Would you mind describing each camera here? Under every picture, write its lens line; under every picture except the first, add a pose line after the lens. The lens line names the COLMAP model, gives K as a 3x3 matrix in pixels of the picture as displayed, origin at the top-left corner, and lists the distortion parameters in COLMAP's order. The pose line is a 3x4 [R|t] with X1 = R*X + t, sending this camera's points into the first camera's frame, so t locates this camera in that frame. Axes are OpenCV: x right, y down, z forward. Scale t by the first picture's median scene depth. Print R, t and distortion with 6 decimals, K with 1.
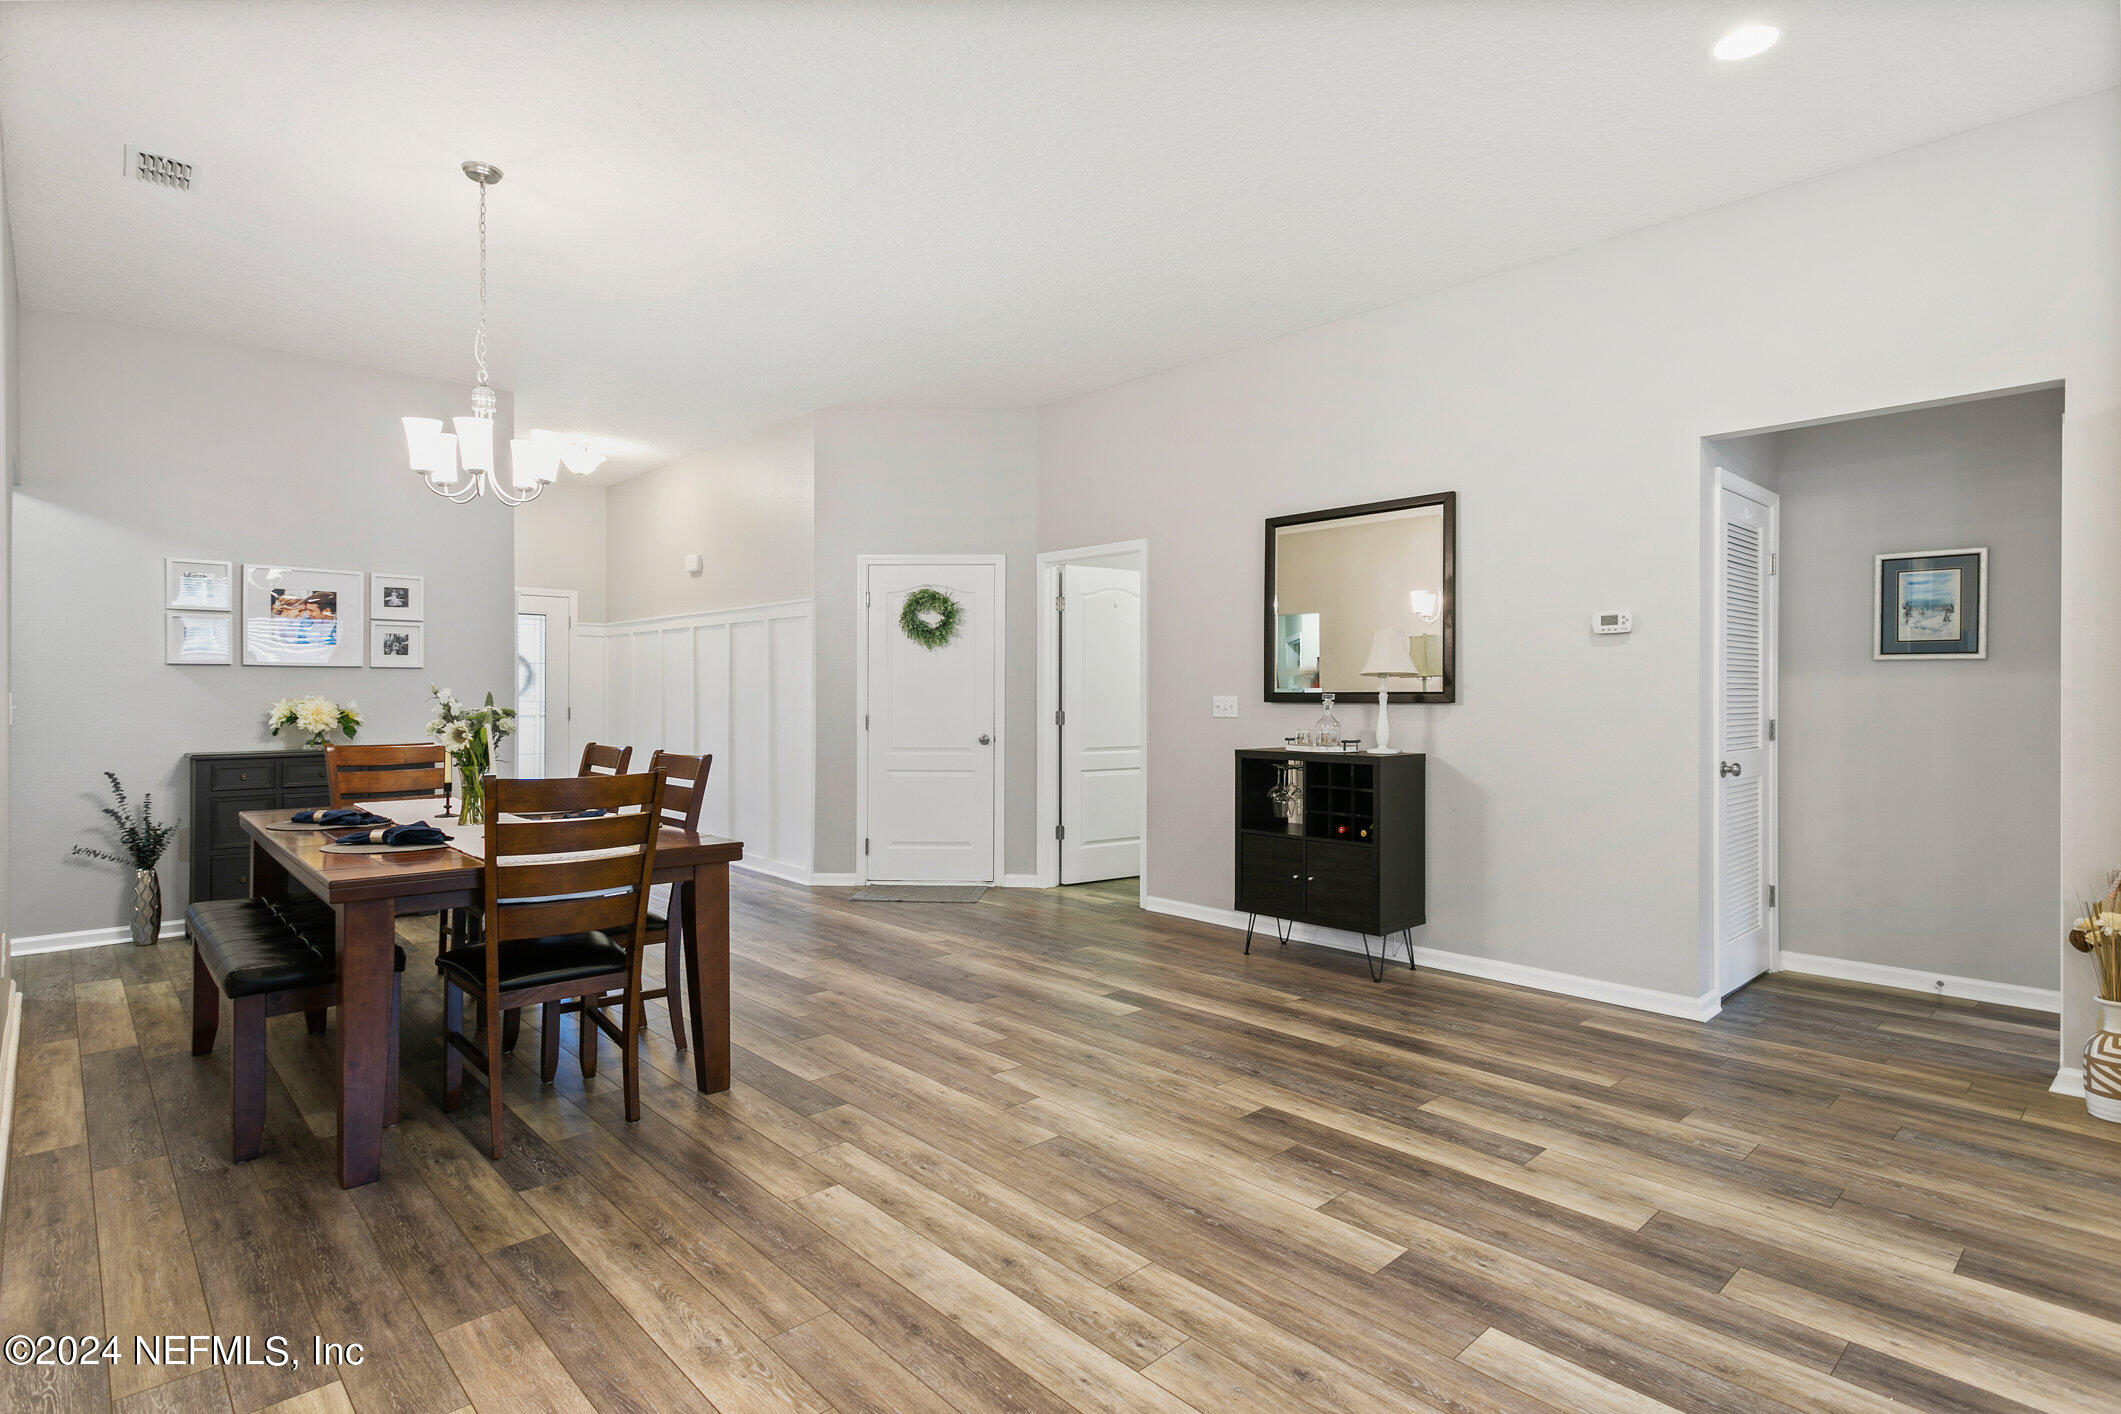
lens RADIAL K [[1079.2, 0, 1056.4], [0, 1079.2, 695.0], [0, 0, 1]] dist [0.003267, 0.001205]
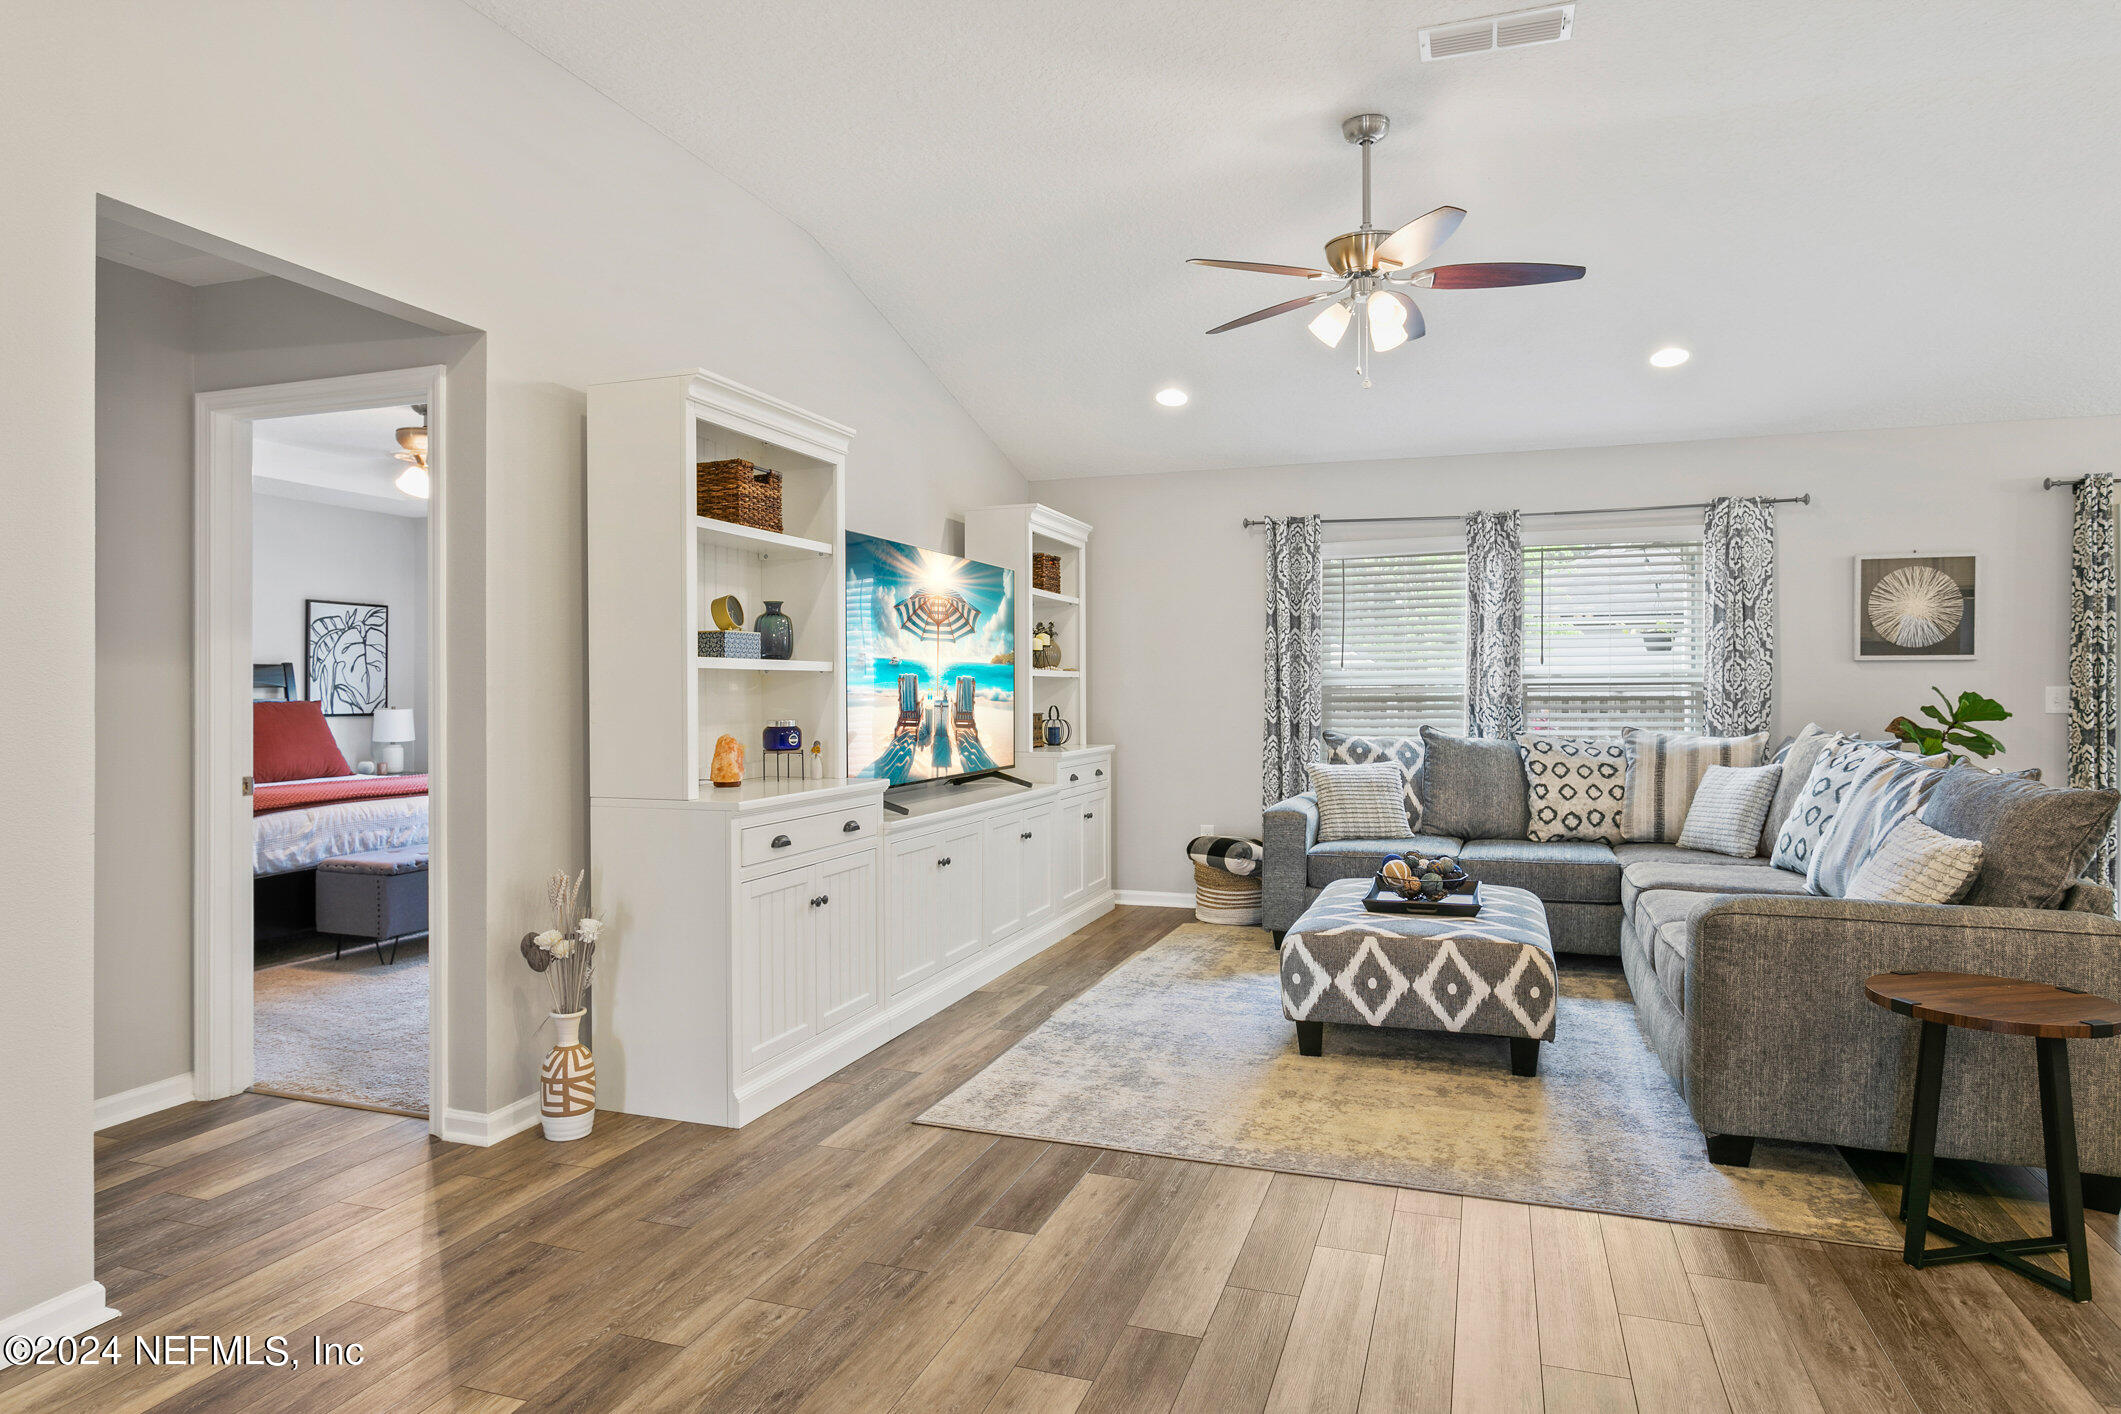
lens RADIAL K [[1244.8, 0, 1057.0], [0, 1244.8, 687.7], [0, 0, 1]] dist [-0.004332, 0.003347]
pose [[-0.468550, 0.001973, 0.883435, -0.124048], [0.002659, 0.999996, -0.000823, -0.000557], [-0.883433, 0.001964, -0.468553, 0.739960]]
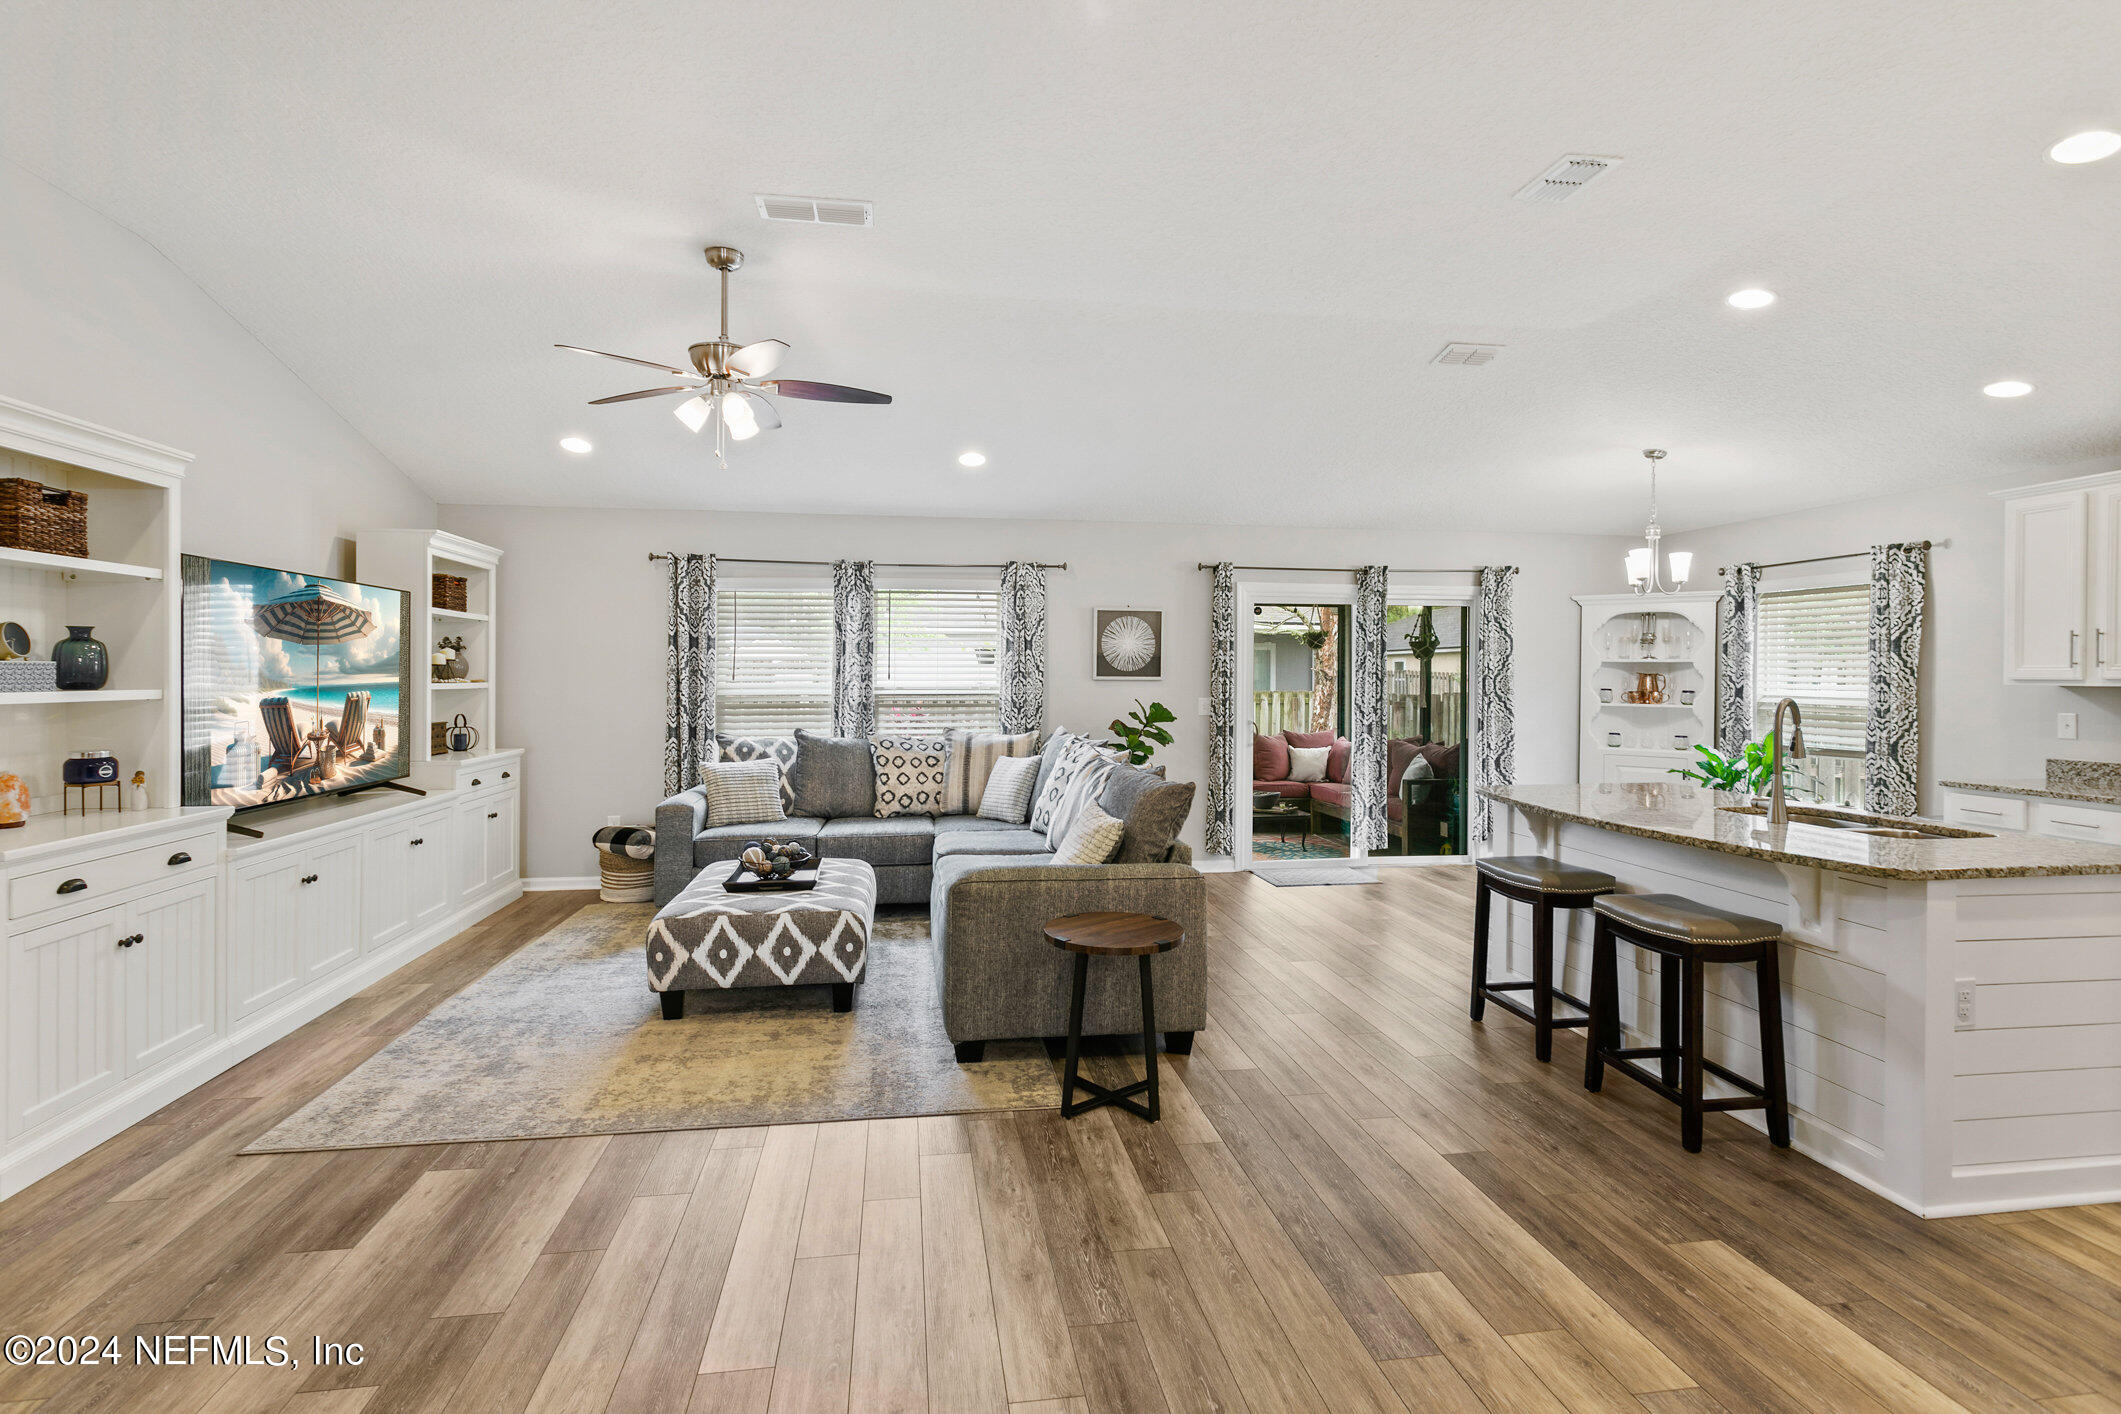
lens RADIAL K [[1015.3, 0, 1057.9], [0, 1015.3, 671.1], [0, 0, 1]] dist [-0.001131, 0.004904]
pose [[-0.828419, -0.001776, 0.560107, -0.182079], [-0.004158, 0.999987, -0.002978, -0.034136], [-0.560094, -0.004795, -0.828415, 0.702786]]
